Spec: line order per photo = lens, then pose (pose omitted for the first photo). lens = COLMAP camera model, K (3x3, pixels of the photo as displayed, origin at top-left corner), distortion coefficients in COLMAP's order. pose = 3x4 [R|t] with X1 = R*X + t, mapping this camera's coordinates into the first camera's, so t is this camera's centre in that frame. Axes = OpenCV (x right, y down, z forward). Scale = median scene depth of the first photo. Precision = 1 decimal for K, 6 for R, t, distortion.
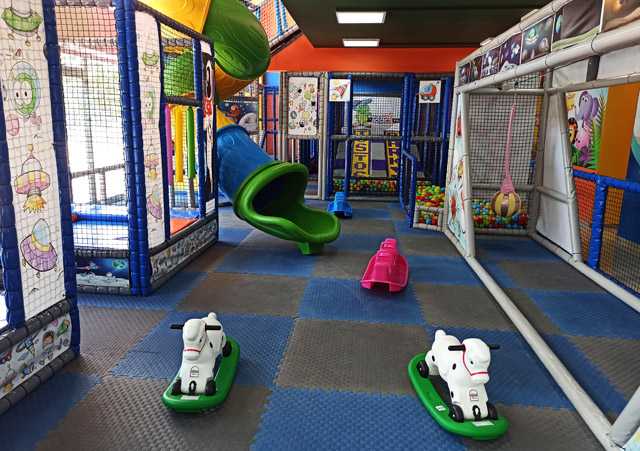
lens RADIAL K [[484.8, 0, 317.5], [0, 484.8, 222.3], [0, 0, 1]] dist [0.037439, -0.006935]
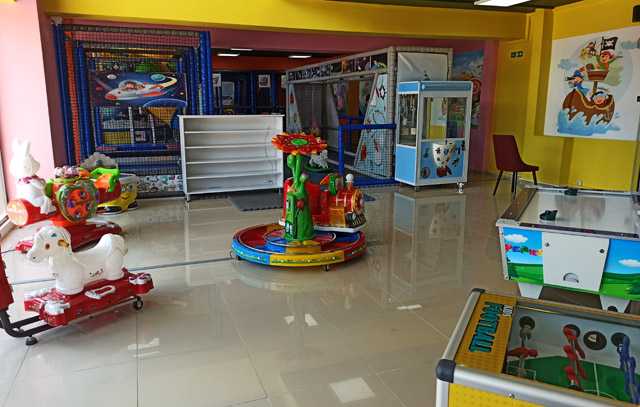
lens RADIAL K [[481.1, 0, 319.3], [0, 481.1, 204.0], [0, 0, 1]] dist [0.012955, 0.000937]
pose [[0.899516, -0.111340, 0.422462, -0.620935], [0.106878, 0.993680, 0.034318, 0.234937], [-0.423613, 0.014282, 0.905731, -1.114076]]
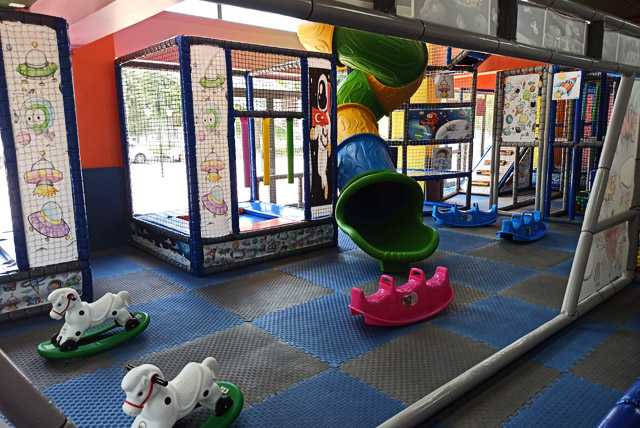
lens RADIAL K [[481.1, 0, 319.5], [0, 481.1, 215.8], [0, 0, 1]] dist [0.046159, -0.018516]
pose [[0.725687, 0.089180, -0.682220, 0.495809], [-0.111318, 0.993718, 0.011489, -0.034616], [0.678960, 0.067605, 0.731056, 0.234333]]
